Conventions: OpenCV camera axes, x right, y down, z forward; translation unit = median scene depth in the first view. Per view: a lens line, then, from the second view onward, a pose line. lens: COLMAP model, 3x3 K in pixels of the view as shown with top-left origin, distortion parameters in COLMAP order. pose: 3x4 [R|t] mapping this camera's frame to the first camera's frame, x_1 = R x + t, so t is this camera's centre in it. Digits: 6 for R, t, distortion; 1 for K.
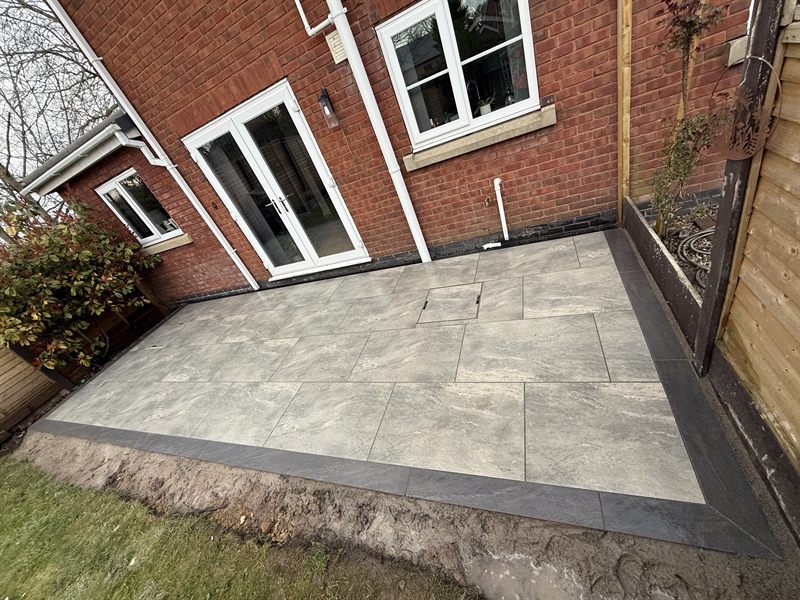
lens RADIAL K [[320.9, 0, 398.6], [0, 320.9, 301.3], [0, 0, 1]] dist [-0.002890, -0.000489]
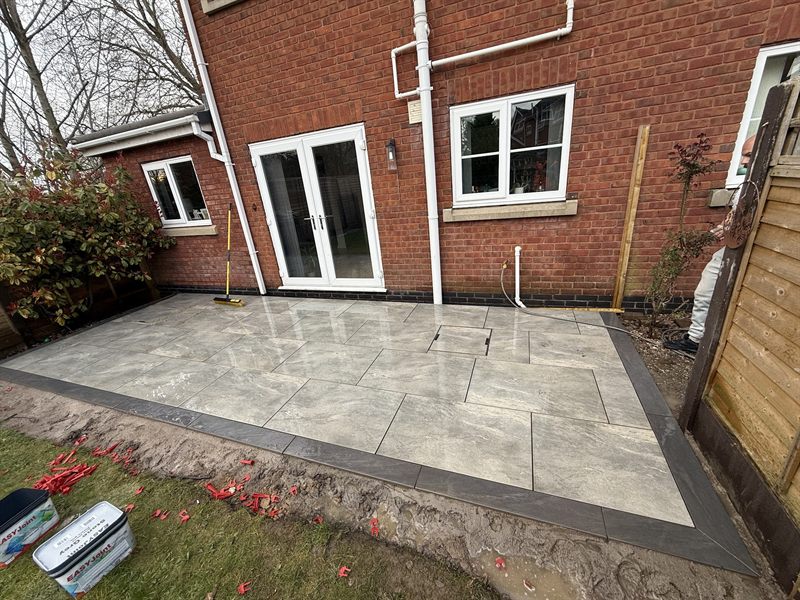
lens RADIAL K [[320.9, 0, 398.7], [0, 320.9, 299.9], [0, 0, 1]] dist [-0.002890, -0.000489]
pose [[0.966638, 0.250084, 0.055395, -0.148564], [-0.234876, 0.951679, -0.197840, 0.155569], [-0.102194, 0.178229, 0.978668, -0.068803]]
